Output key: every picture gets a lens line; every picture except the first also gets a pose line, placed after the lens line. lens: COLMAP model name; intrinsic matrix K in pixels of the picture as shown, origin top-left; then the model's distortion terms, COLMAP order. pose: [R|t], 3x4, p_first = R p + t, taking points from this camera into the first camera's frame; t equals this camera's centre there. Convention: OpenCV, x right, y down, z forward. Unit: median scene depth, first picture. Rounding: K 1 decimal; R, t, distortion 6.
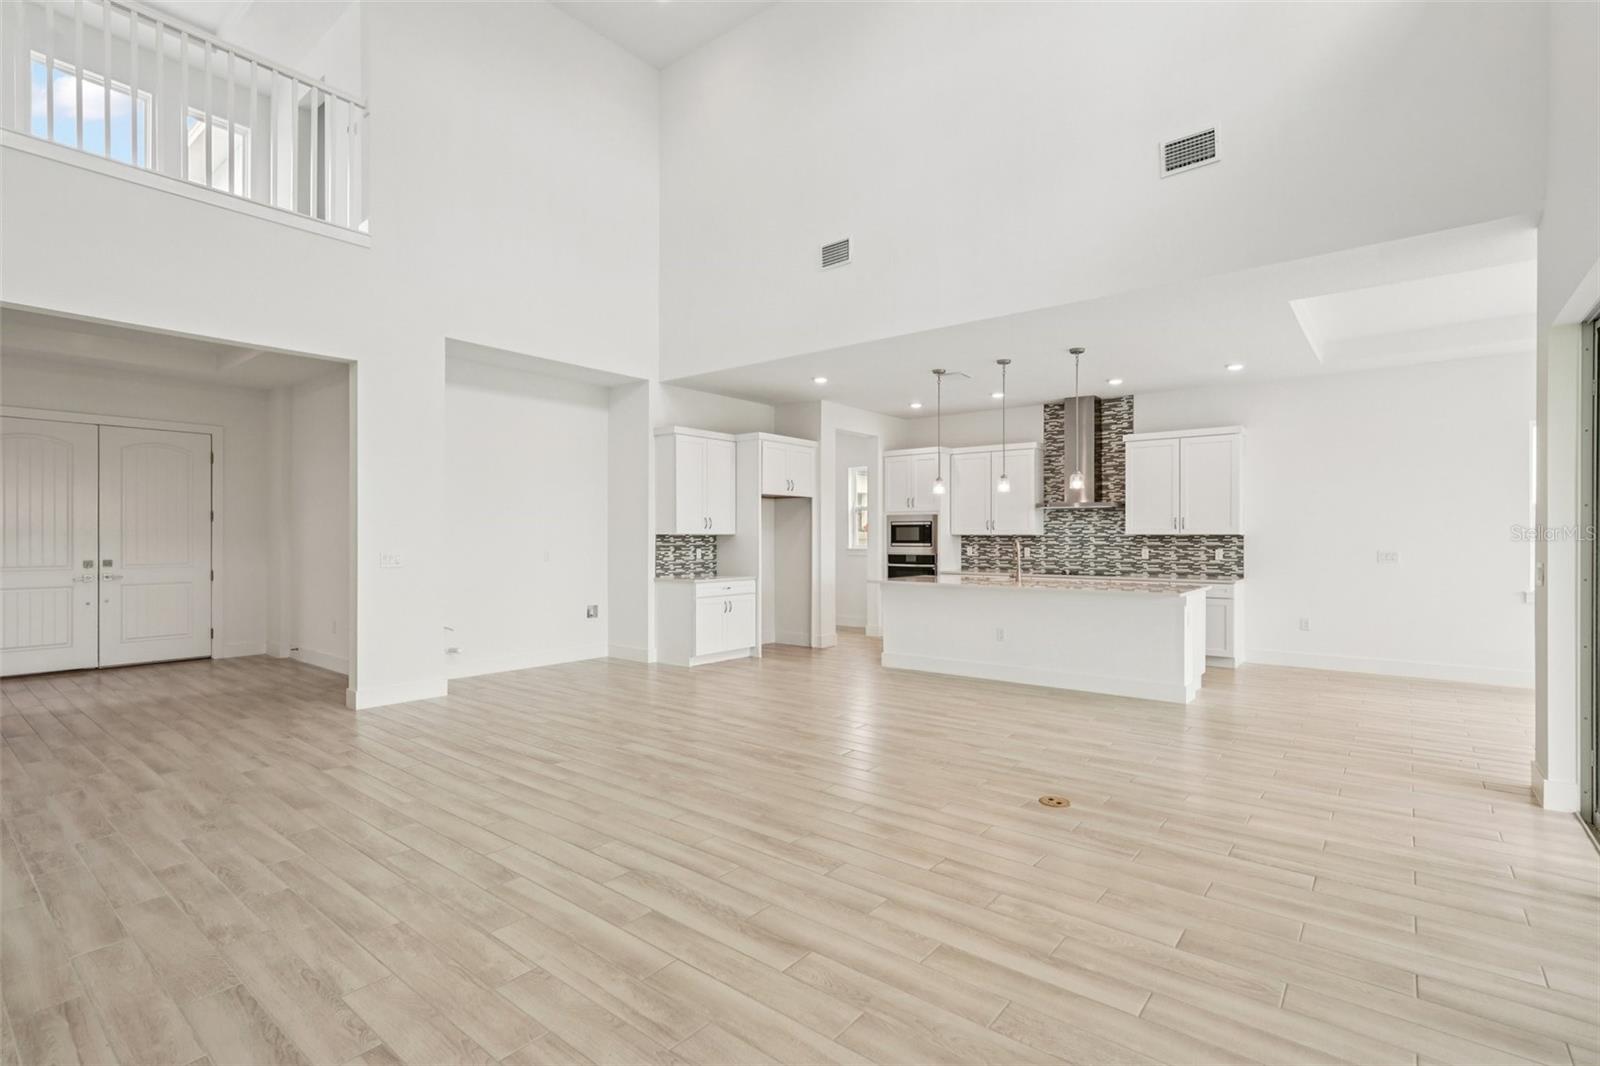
lens RADIAL K [[742.4, 0, 796.9], [0, 742.4, 534.3], [0, 0, 1]] dist [-0.009736, 0.006043]
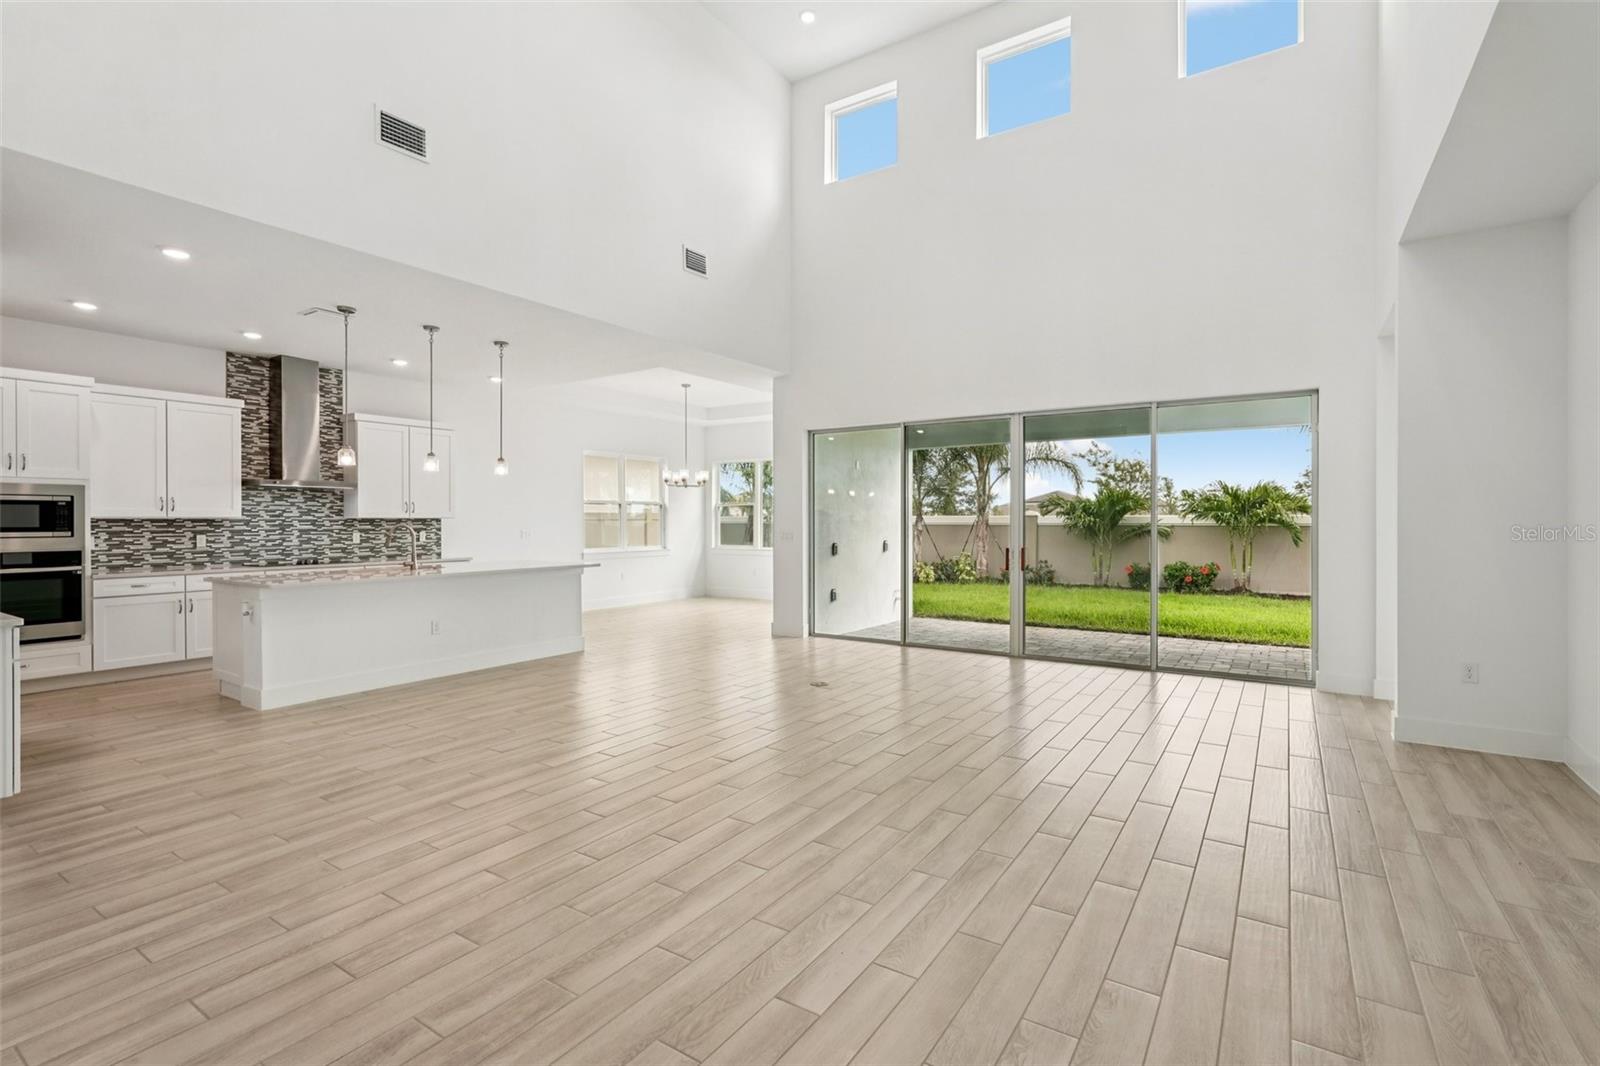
lens RADIAL K [[742.4, 0, 793.5], [0, 742.4, 523.0], [0, 0, 1]] dist [-0.009736, 0.006043]
pose [[-0.088982, -0.004809, 0.996022, -0.512995], [-0.001902, 0.999987, 0.004658, 0.001027], [-0.996031, -0.001480, -0.088990, 0.488665]]
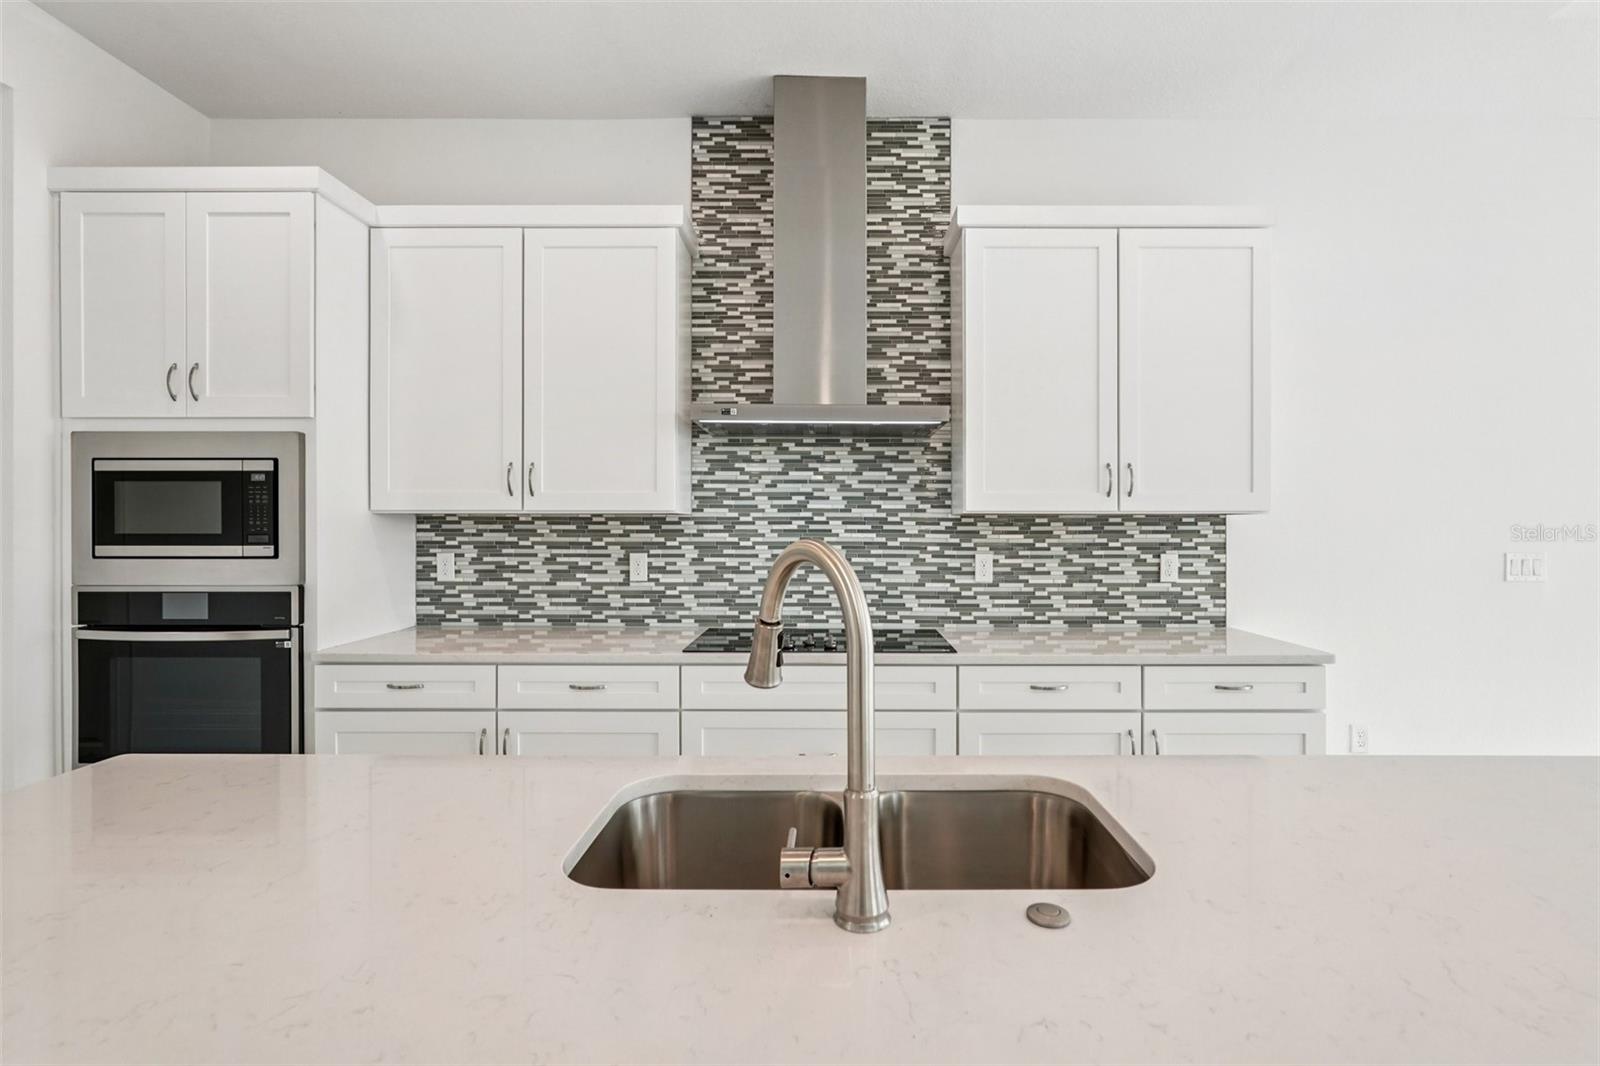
lens RADIAL K [[742.4, 0, 830.1], [0, 742.4, 524.6], [0, 0, 1]] dist [-0.009736, 0.006043]
pose [[0.775347, -0.001788, 0.631533, 0.178909], [-0.001769, 0.999986, 0.005003, 0.003704], [-0.631533, -0.004996, 0.775333, 0.728615]]
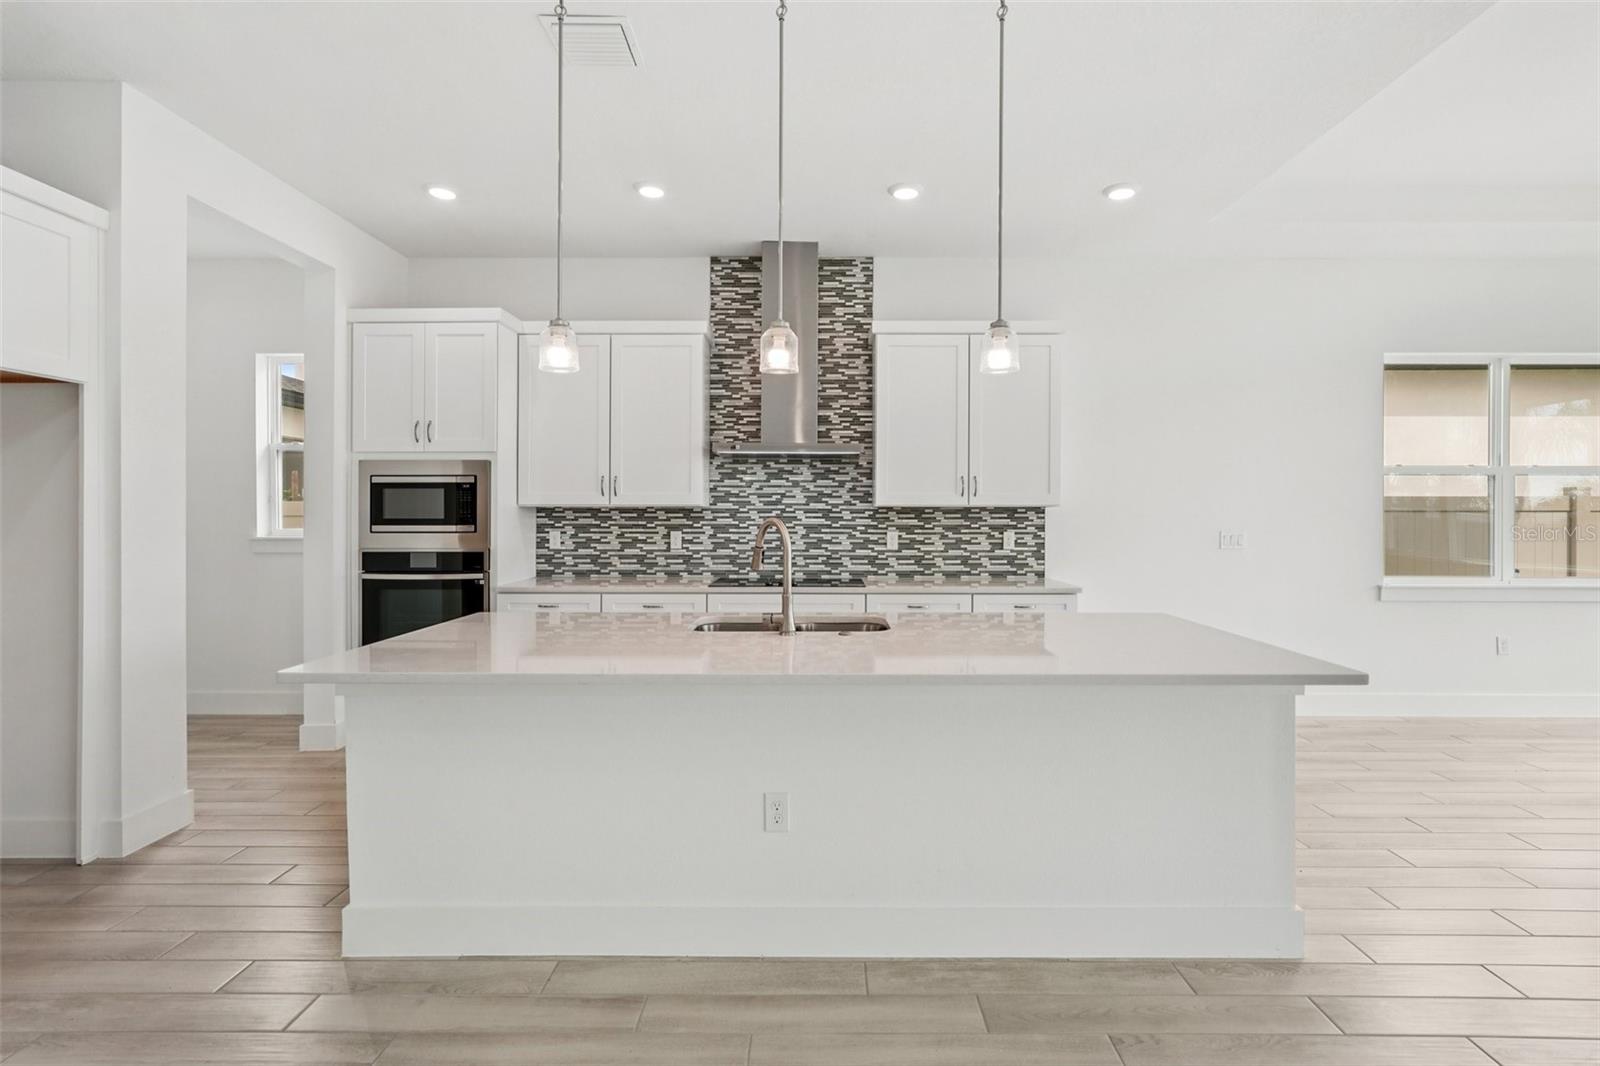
lens RADIAL K [[742.4, 0, 815.5], [0, 742.4, 508.1], [0, 0, 1]] dist [-0.009736, 0.006043]
pose [[0.777638, 0.002281, 0.628708, 0.065147], [-0.002448, 0.999997, -0.000600, 0.001895], [-0.628707, -0.001072, 0.777641, 0.564107]]
